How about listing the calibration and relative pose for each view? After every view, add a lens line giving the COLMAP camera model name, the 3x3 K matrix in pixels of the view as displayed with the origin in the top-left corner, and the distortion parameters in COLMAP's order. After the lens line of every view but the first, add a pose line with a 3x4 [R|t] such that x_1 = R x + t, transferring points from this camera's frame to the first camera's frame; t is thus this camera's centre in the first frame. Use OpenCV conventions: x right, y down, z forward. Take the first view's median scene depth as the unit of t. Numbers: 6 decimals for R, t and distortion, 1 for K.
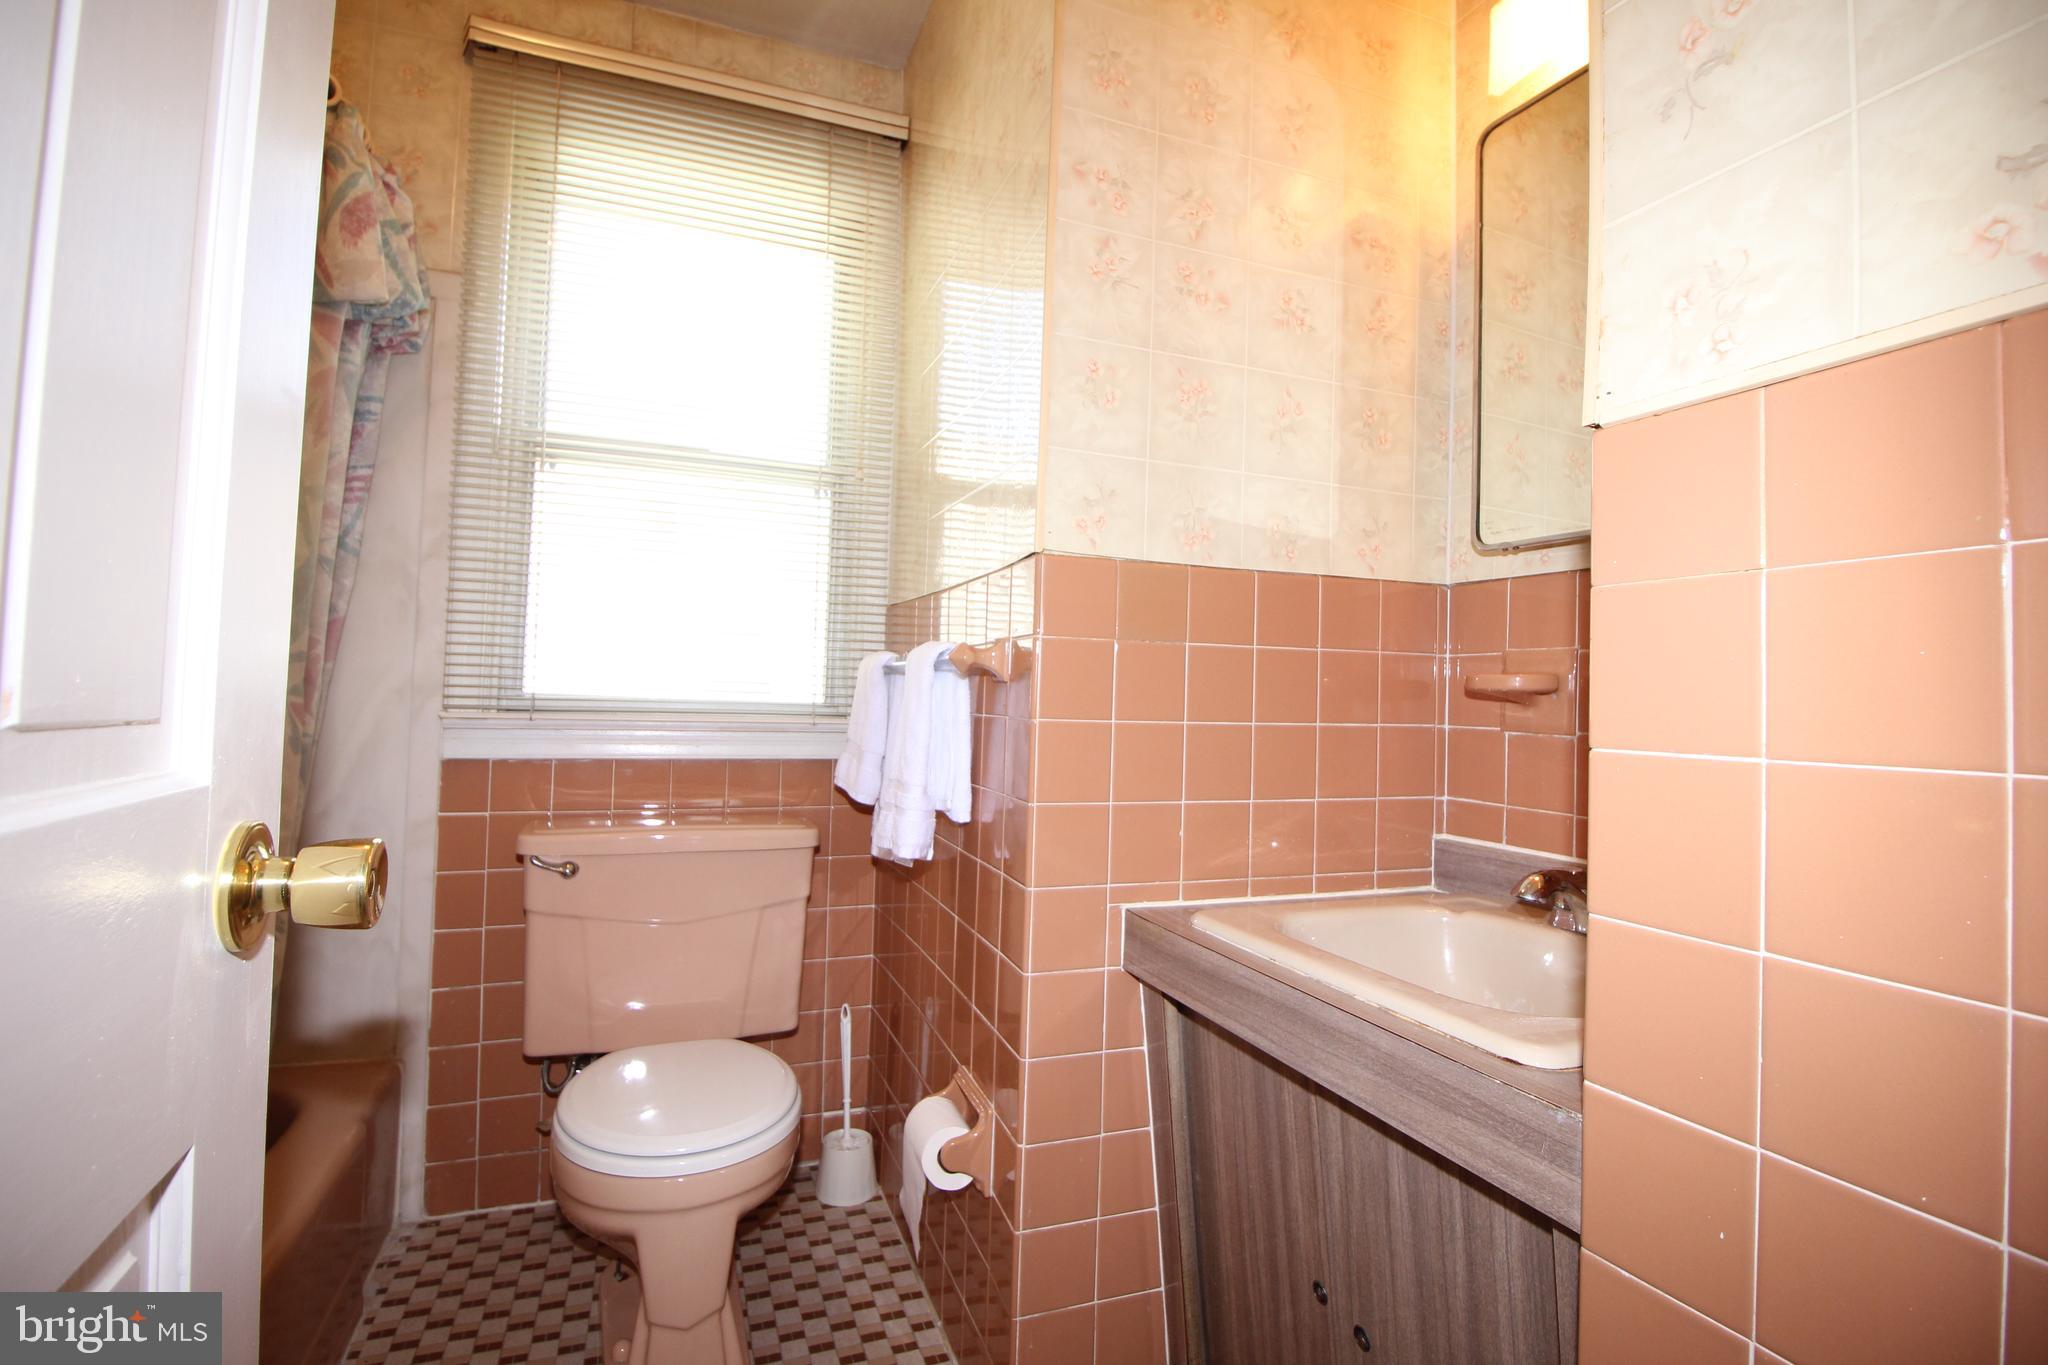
lens RADIAL K [[946.4, 0, 1014.9], [0, 946.4, 667.1], [0, 0, 1]] dist [0.001242, -0.013547]
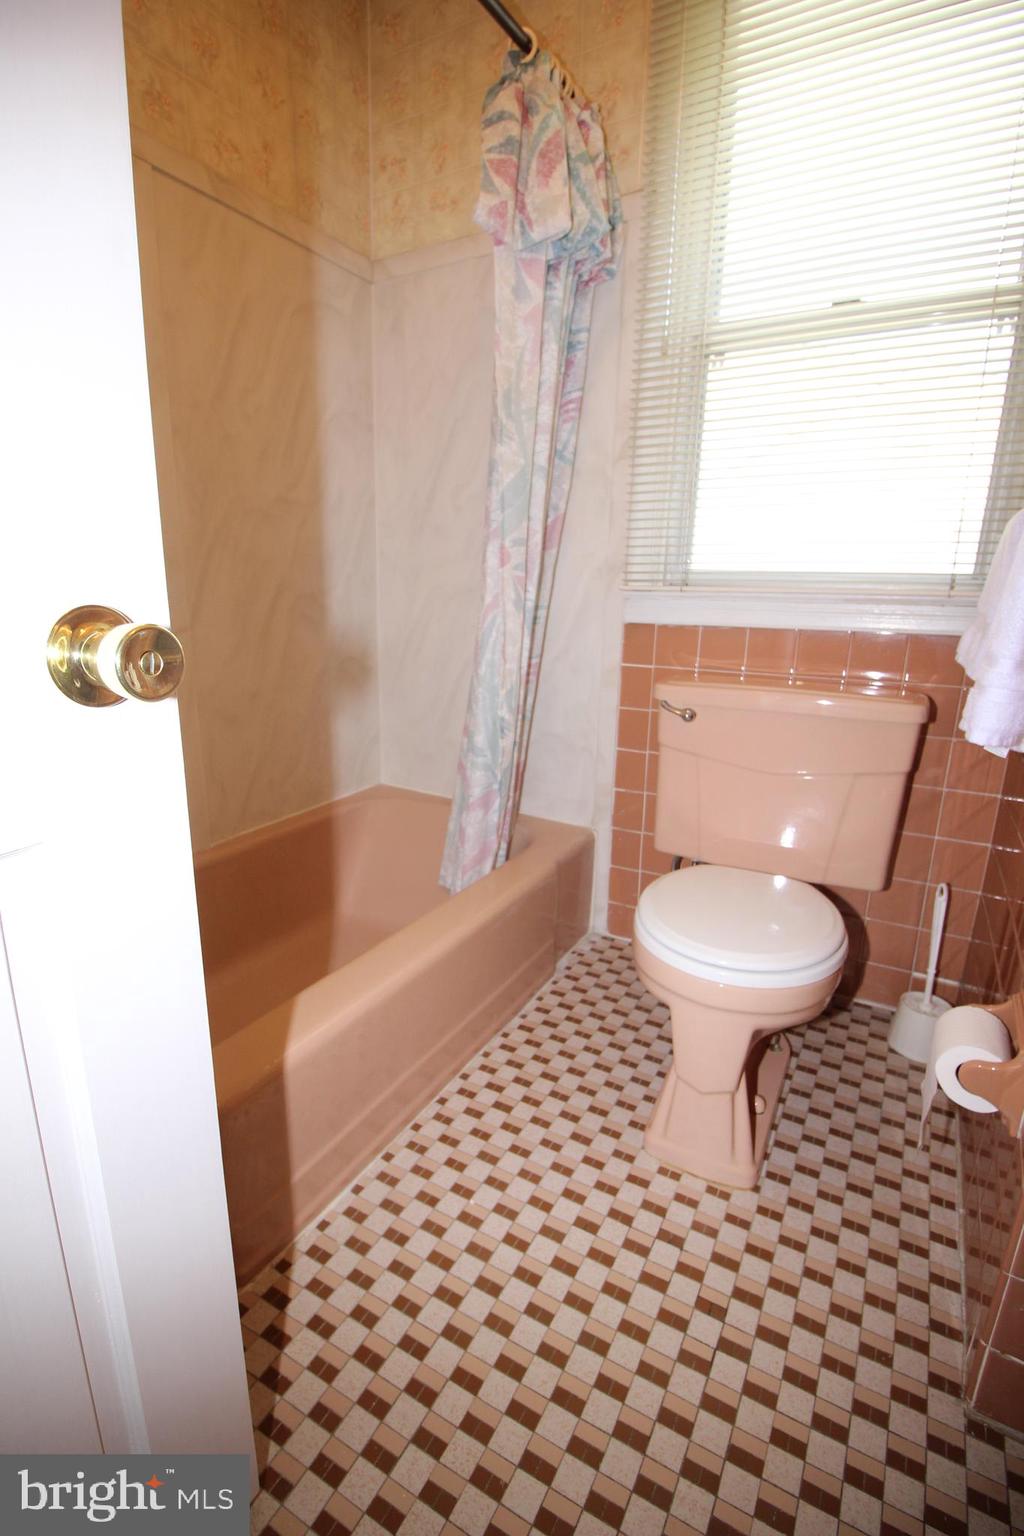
lens RADIAL K [[709.8, 0, 510.1], [0, 709.8, 774.5], [0, 0, 1]] dist [0.001242, -0.013547]
pose [[0.638825, 0.181424, -0.747655, 0.077964], [0.025777, 0.966205, 0.256482, 0.046007], [0.768920, -0.183119, 0.612559, 0.239184]]
